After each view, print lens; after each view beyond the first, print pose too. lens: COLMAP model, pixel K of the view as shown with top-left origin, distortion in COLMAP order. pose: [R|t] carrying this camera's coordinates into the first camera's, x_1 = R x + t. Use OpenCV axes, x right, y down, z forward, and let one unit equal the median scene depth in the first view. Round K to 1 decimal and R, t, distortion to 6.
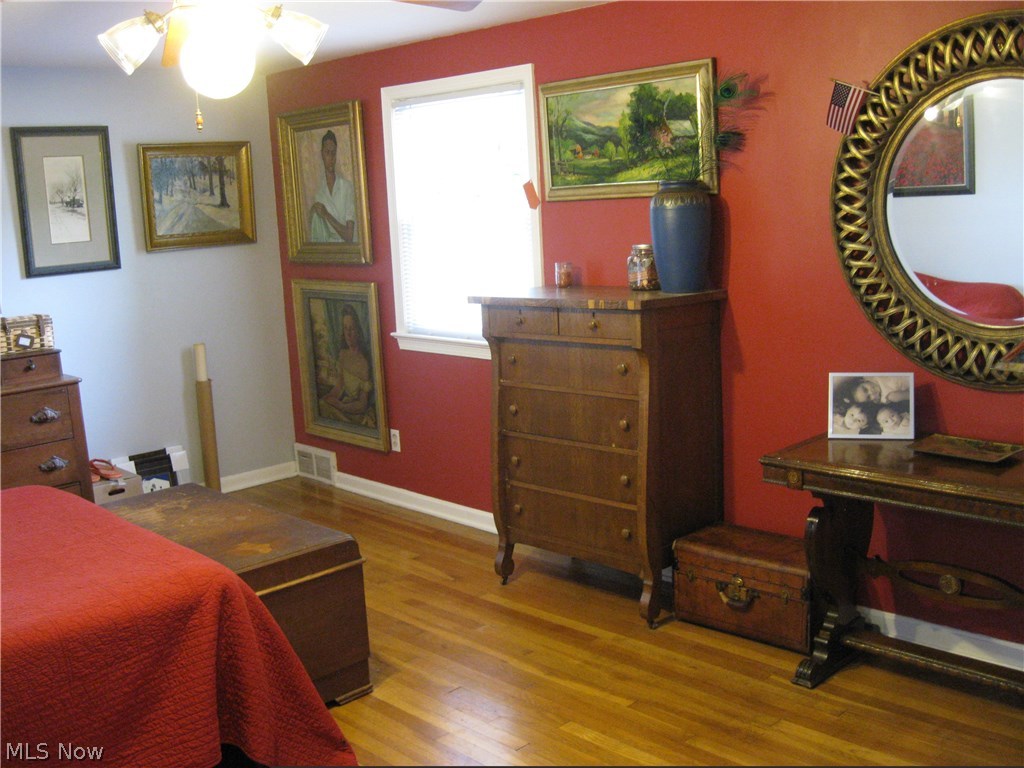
lens RADIAL K [[1091.6, 0, 516.4], [0, 1091.6, 385.8], [0, 0, 1]] dist [-0.098165, 0.006100]
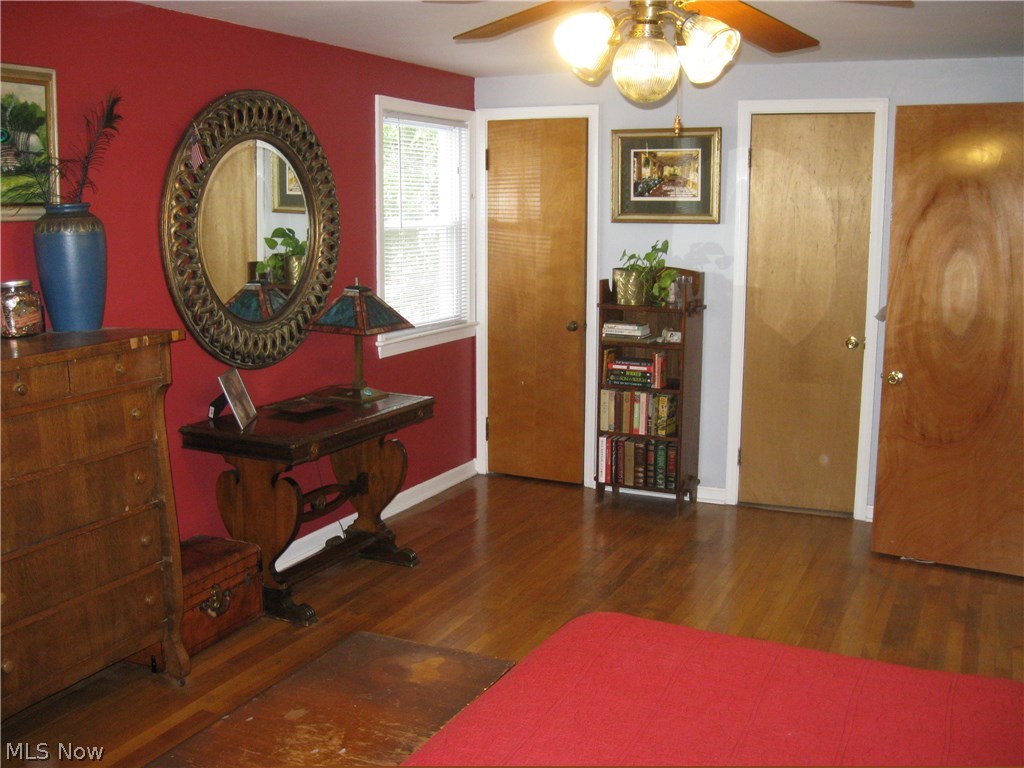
lens RADIAL K [[1091.6, 0, 516.4], [0, 1091.6, 385.8], [0, 0, 1]] dist [-0.098165, 0.006100]
pose [[-0.362350, -0.105812, 0.926016, -0.842041], [0.172819, 0.968679, 0.178311, -0.145042], [-0.915880, 0.224644, -0.332714, 1.041677]]
